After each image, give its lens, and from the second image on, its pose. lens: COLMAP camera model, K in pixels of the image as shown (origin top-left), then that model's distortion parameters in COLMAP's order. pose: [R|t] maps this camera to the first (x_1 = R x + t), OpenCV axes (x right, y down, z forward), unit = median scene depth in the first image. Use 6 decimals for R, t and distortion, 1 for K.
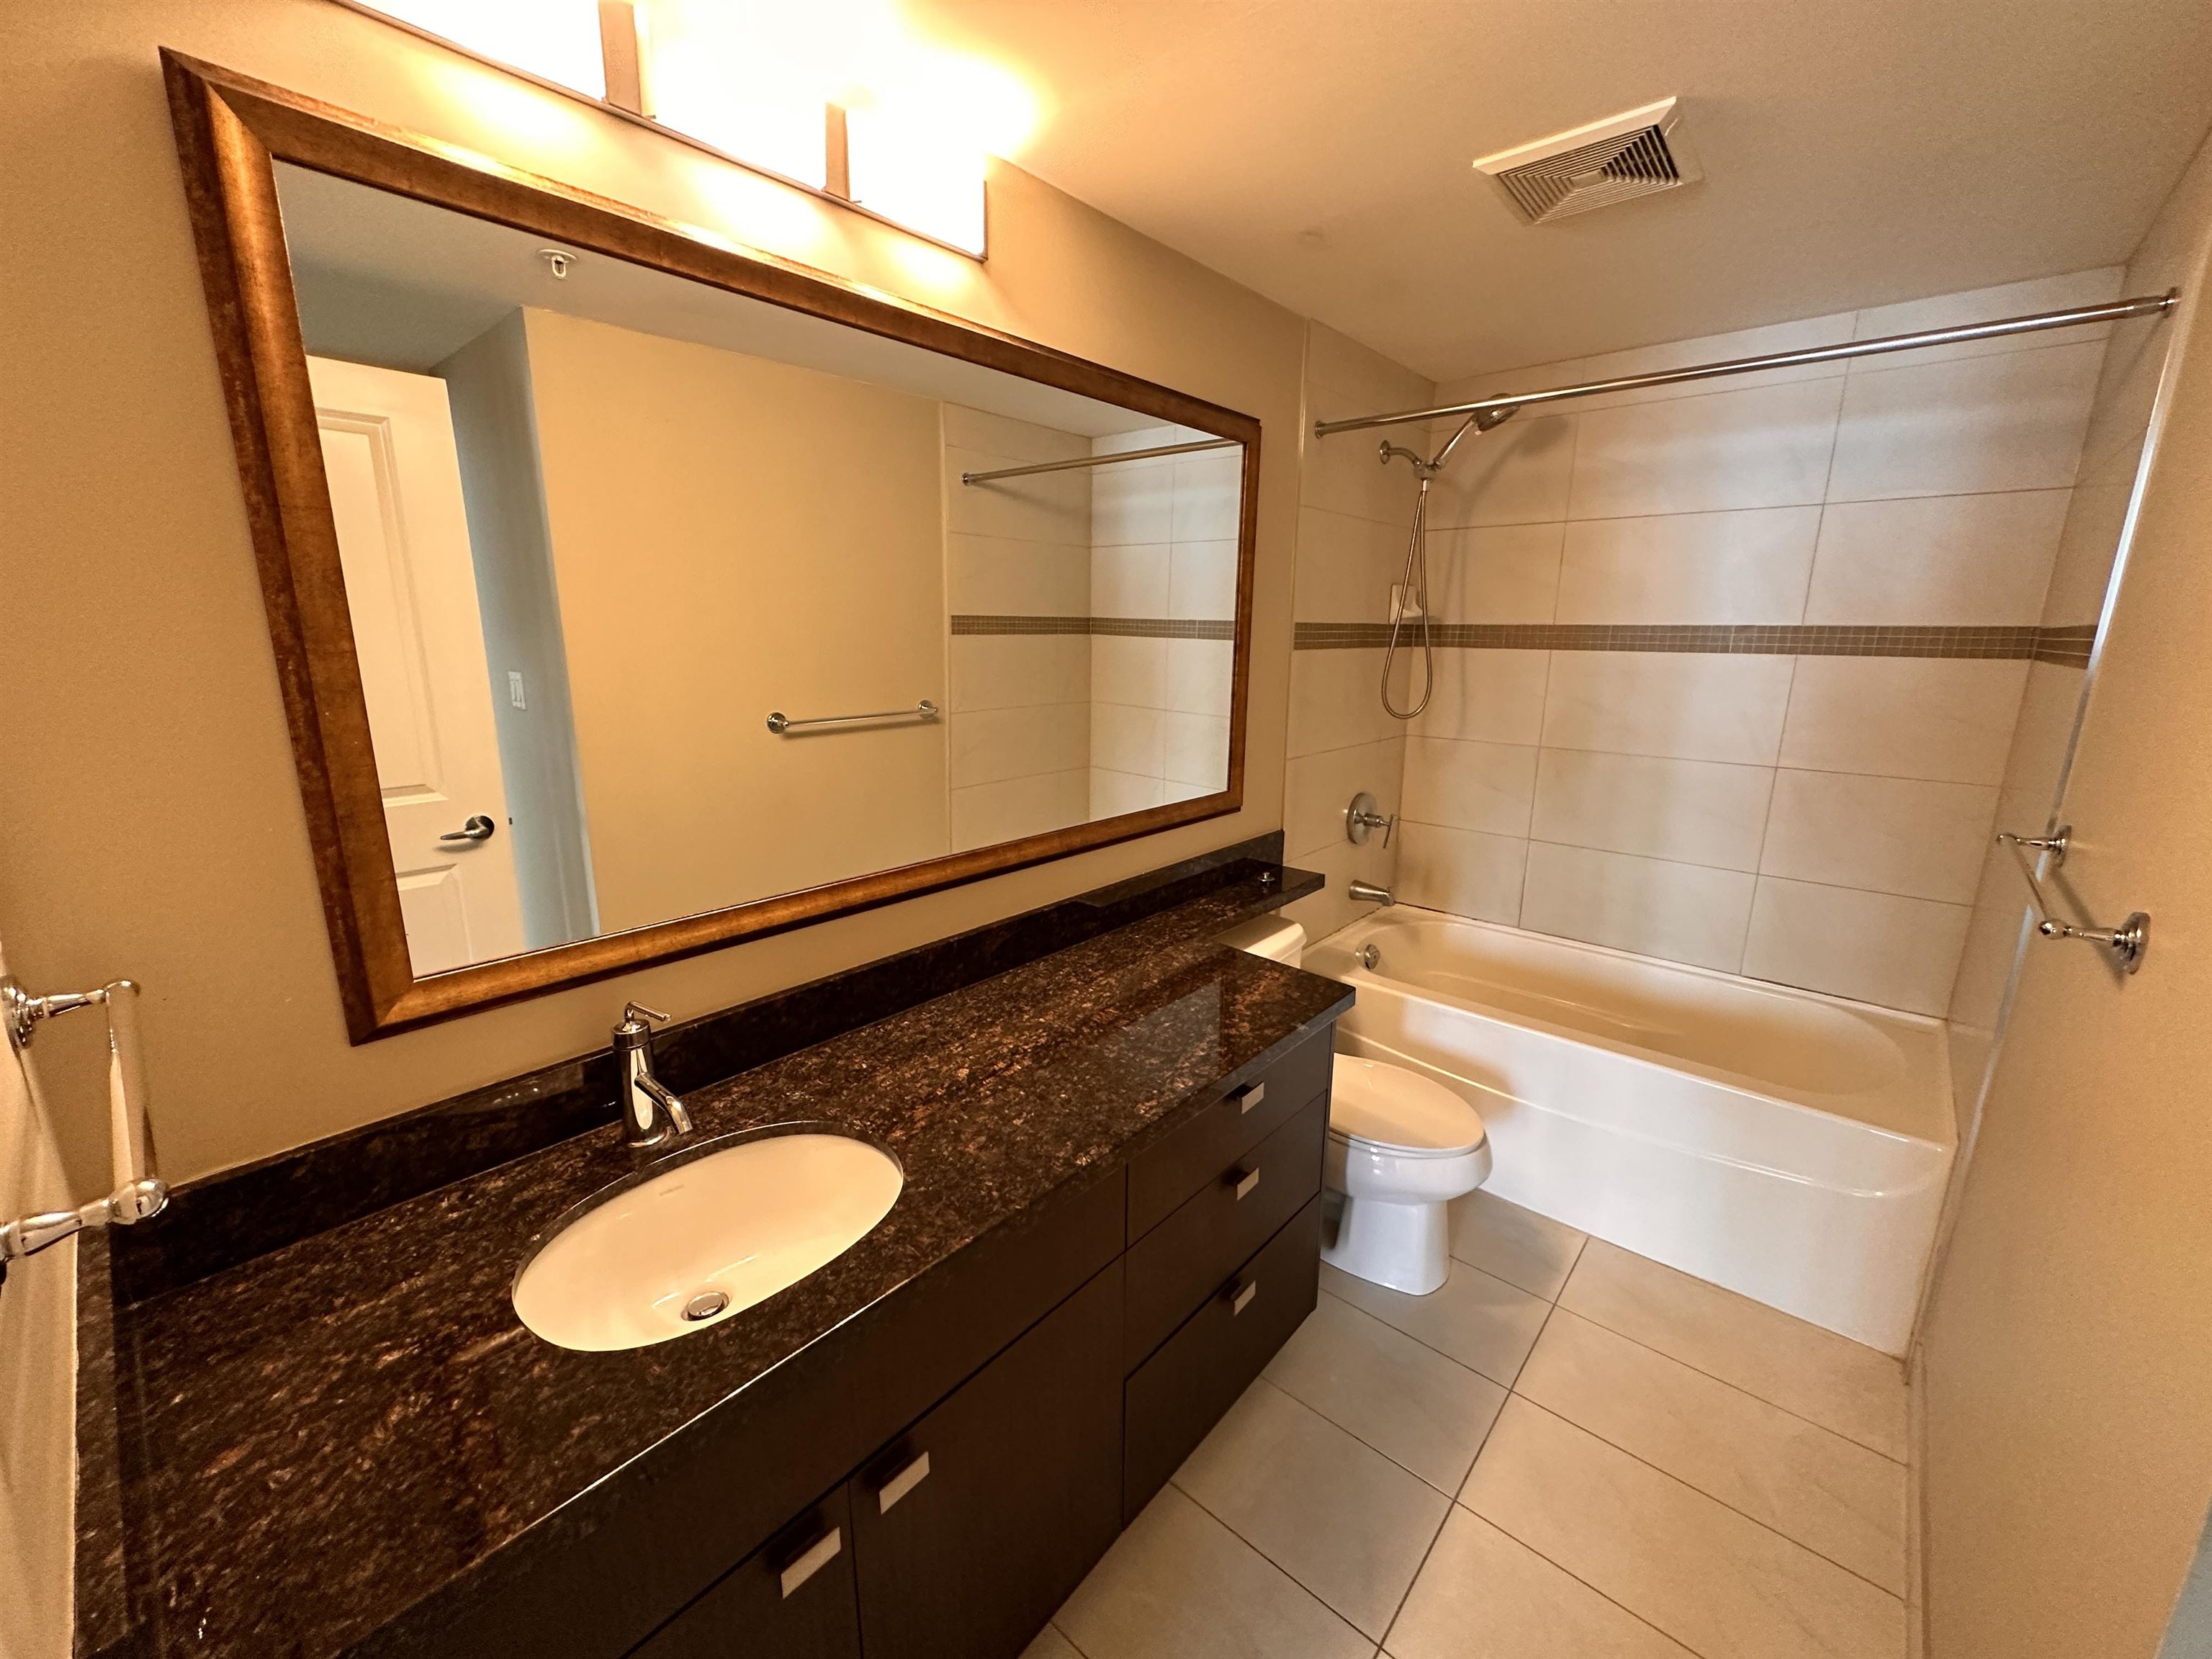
lens RADIAL K [[881.2, 0, 1097.8], [0, 881.2, 816.5], [0, 0, 1]] dist [-0.001513, 0.000695]
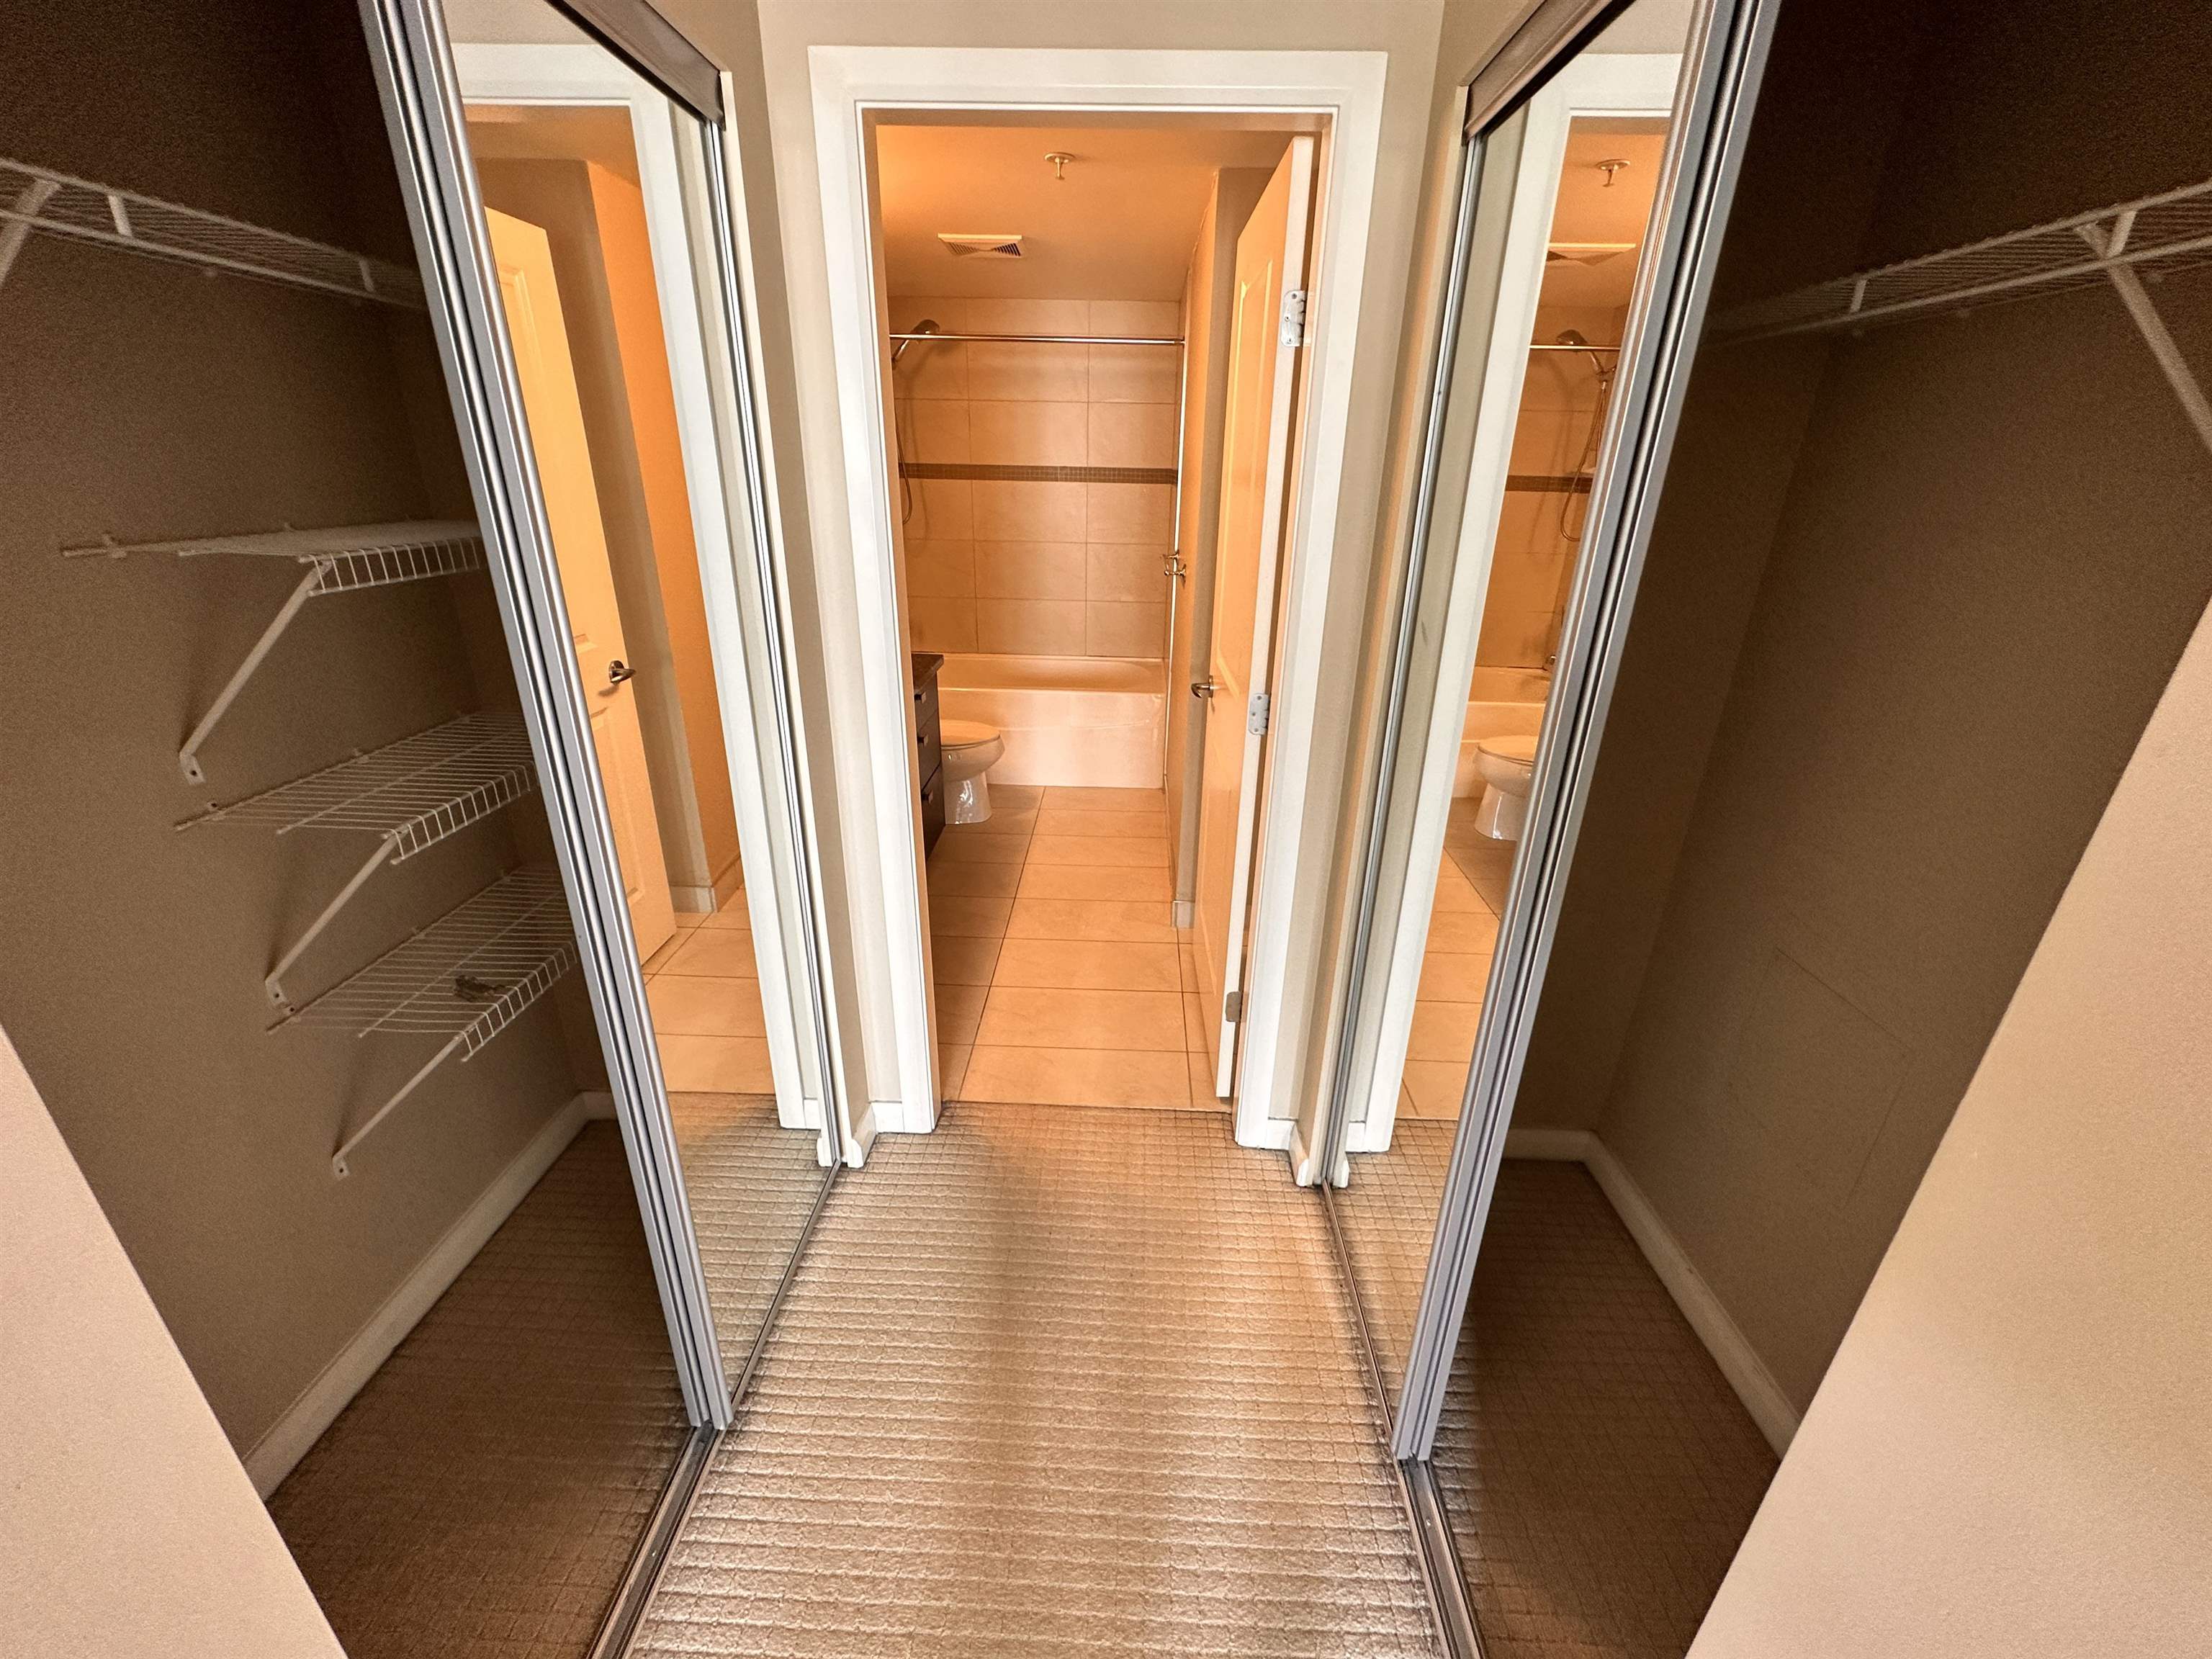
lens RADIAL K [[881.2, 0, 1099.1], [0, 881.2, 831.2], [0, 0, 1]] dist [-0.001513, 0.000695]
pose [[0.774075, -0.243515, 0.584387, -0.623662], [0.128383, 0.964265, 0.231757, 0.136246], [-0.619940, -0.104372, 0.777676, -0.745068]]
